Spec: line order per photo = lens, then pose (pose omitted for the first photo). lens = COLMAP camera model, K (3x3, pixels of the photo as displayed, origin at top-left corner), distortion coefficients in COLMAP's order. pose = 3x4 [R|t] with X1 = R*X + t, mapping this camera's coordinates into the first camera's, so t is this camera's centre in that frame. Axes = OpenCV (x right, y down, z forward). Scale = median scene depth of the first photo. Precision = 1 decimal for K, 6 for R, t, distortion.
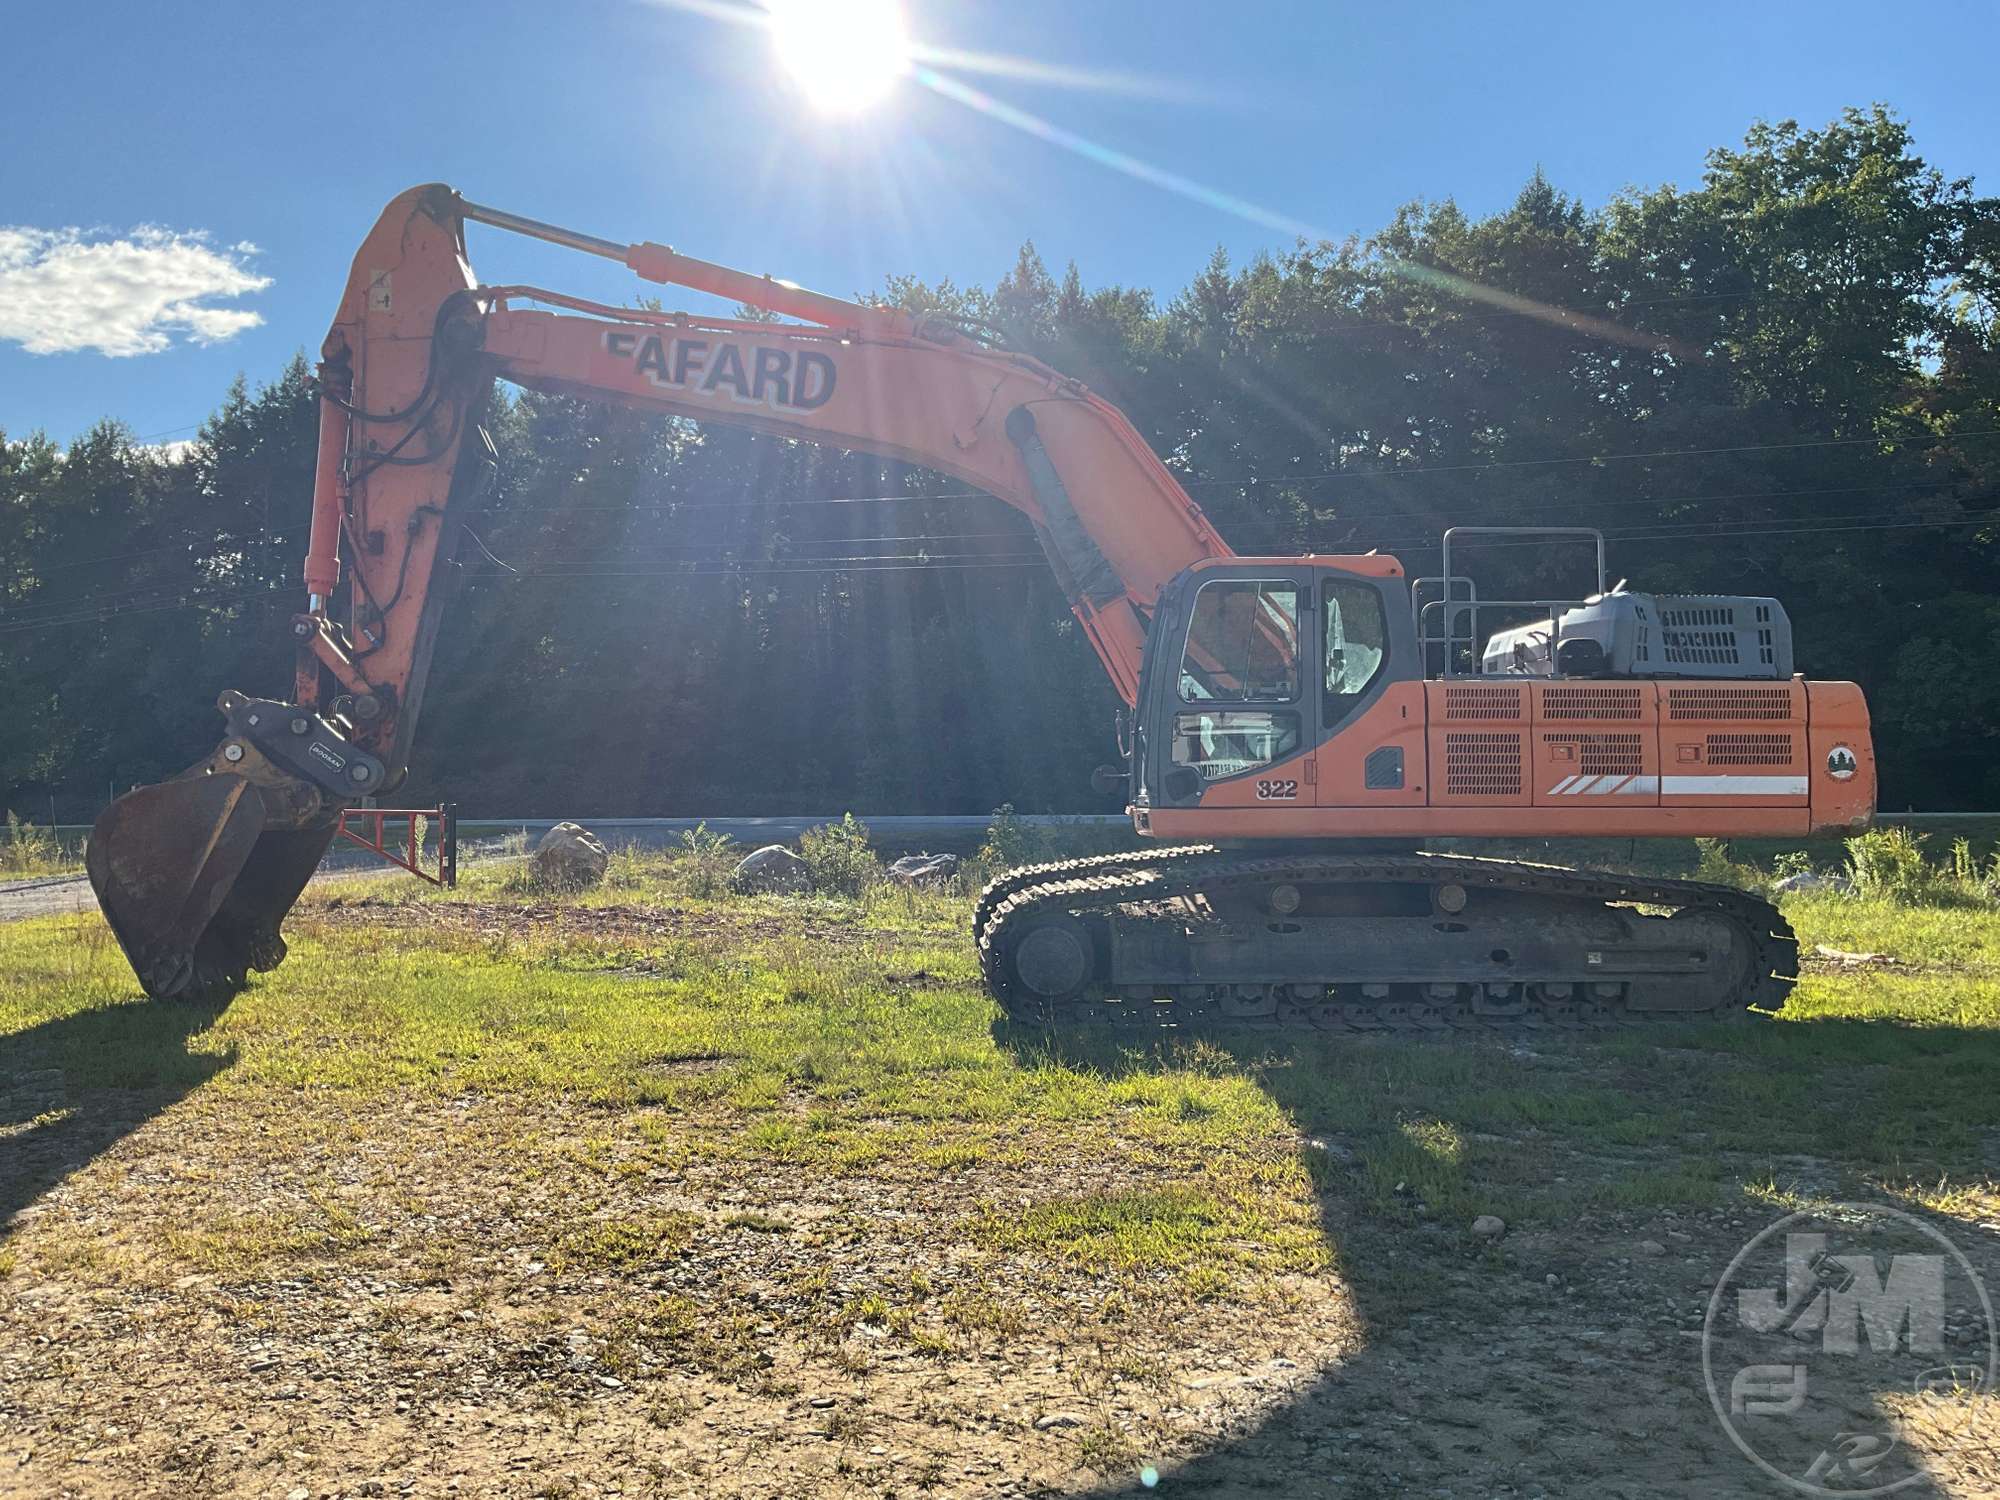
lens RADIAL K [[1622.8, 0, 1000.0], [0, 1622.8, 750.0], [0, 0, 1]] dist [0.058989, -0.171460]
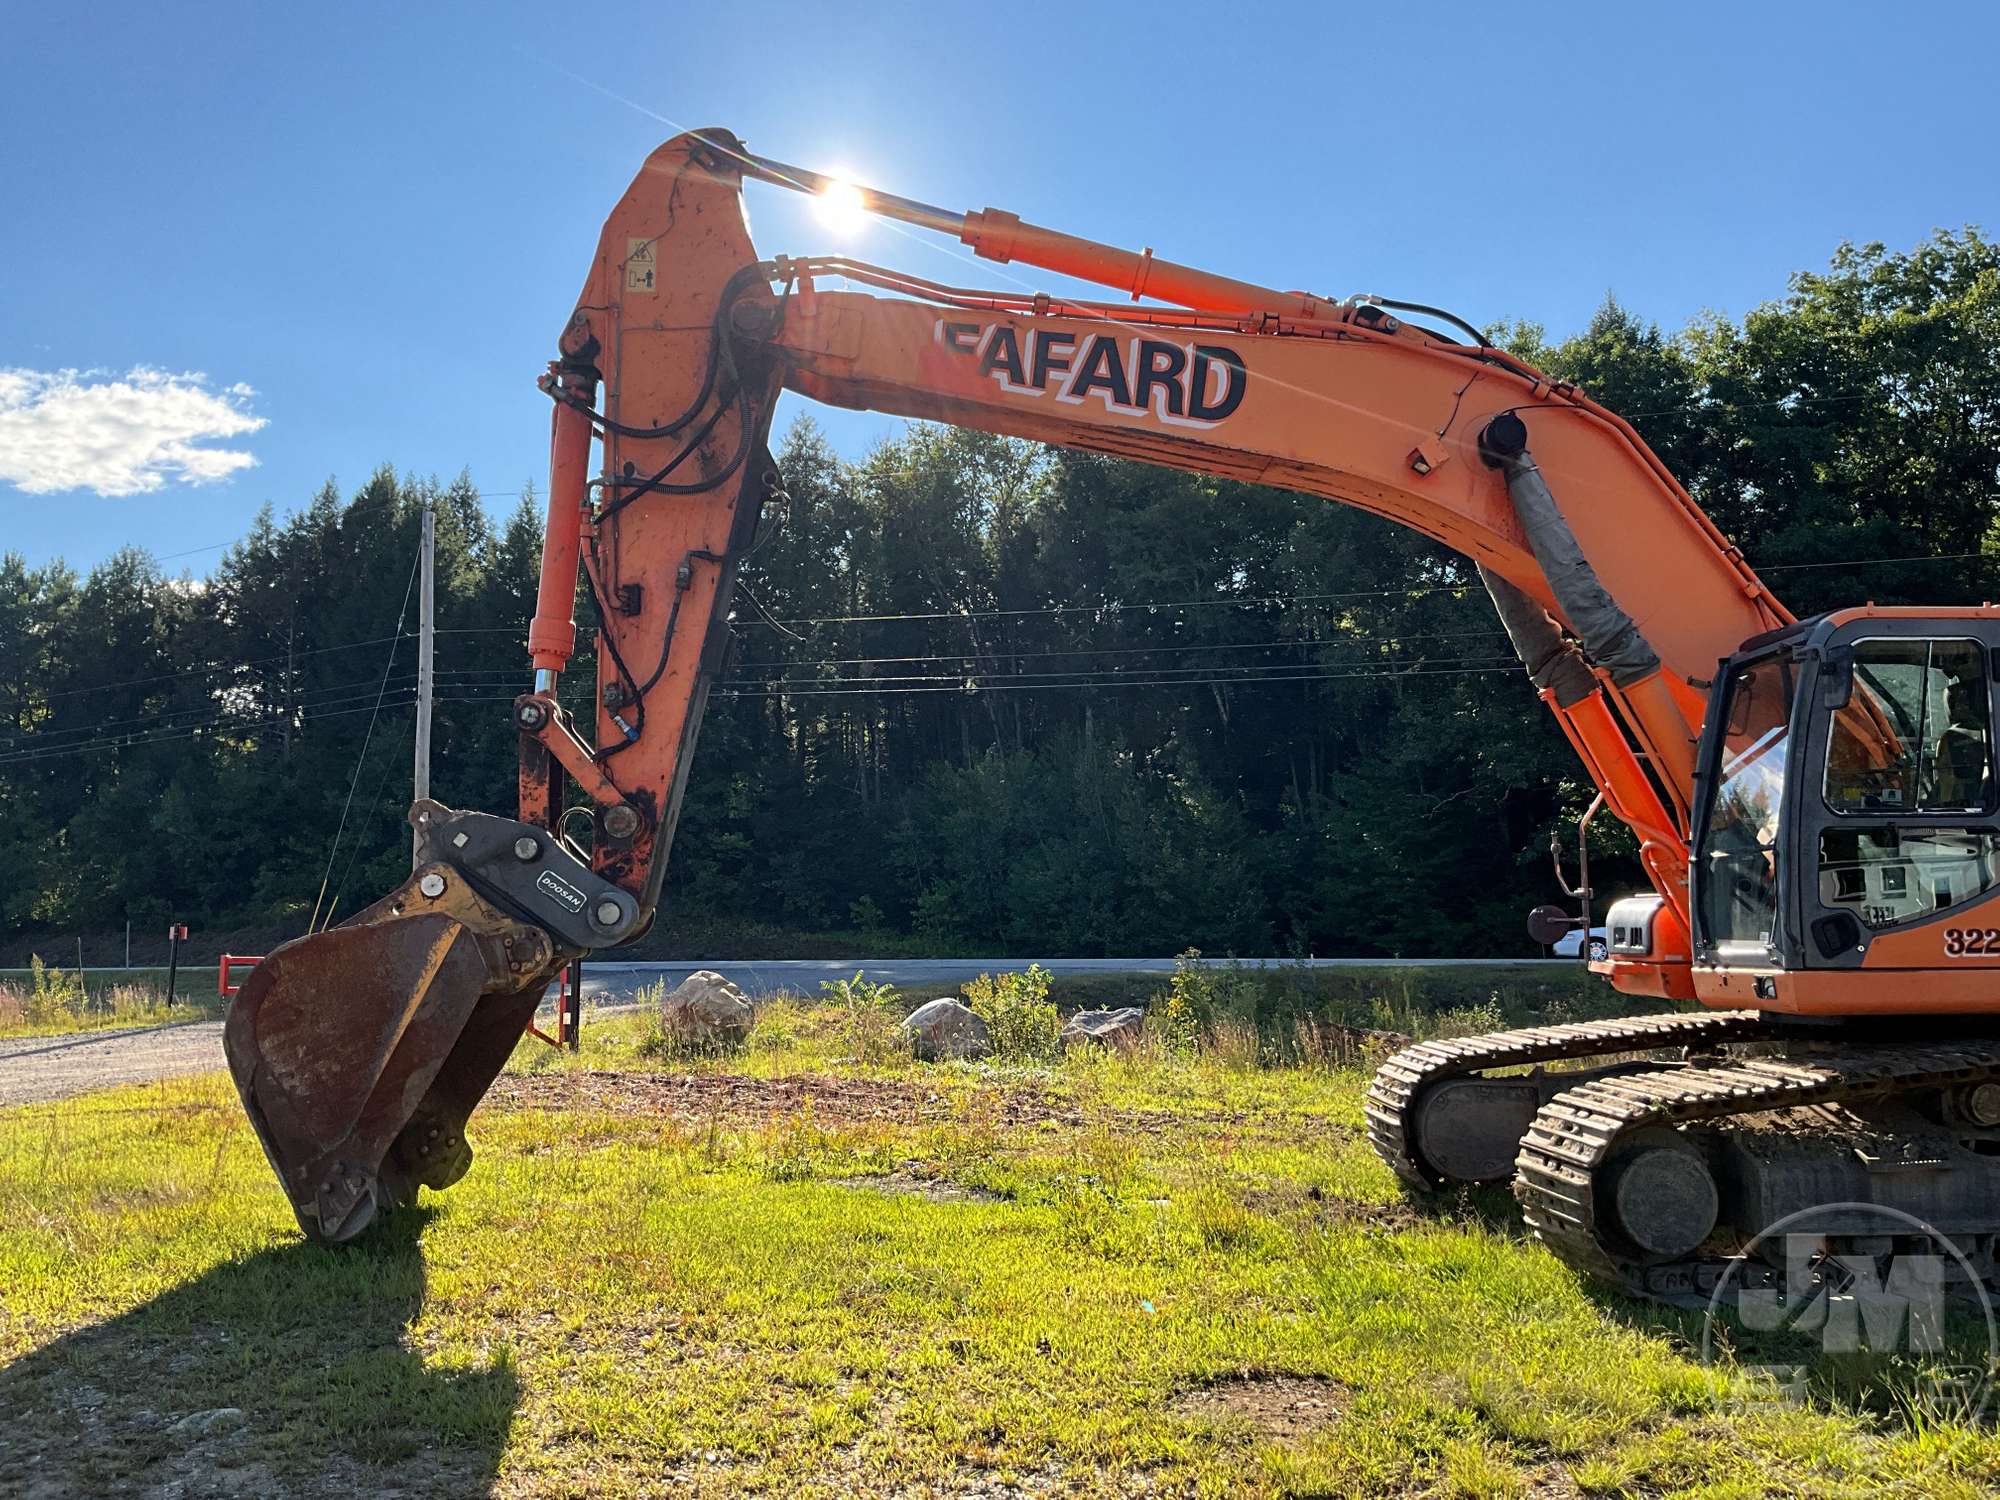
lens RADIAL K [[1648.7, 0, 991.8], [0, 1648.7, 743.1], [0, 0, 1]] dist [0.094760, -0.180220]
pose [[0.999910, -0.000090, -0.013380, -0.208926], [-0.001082, 0.996160, -0.087547, 0.002987], [0.013337, 0.087554, 0.996070, 0.261162]]
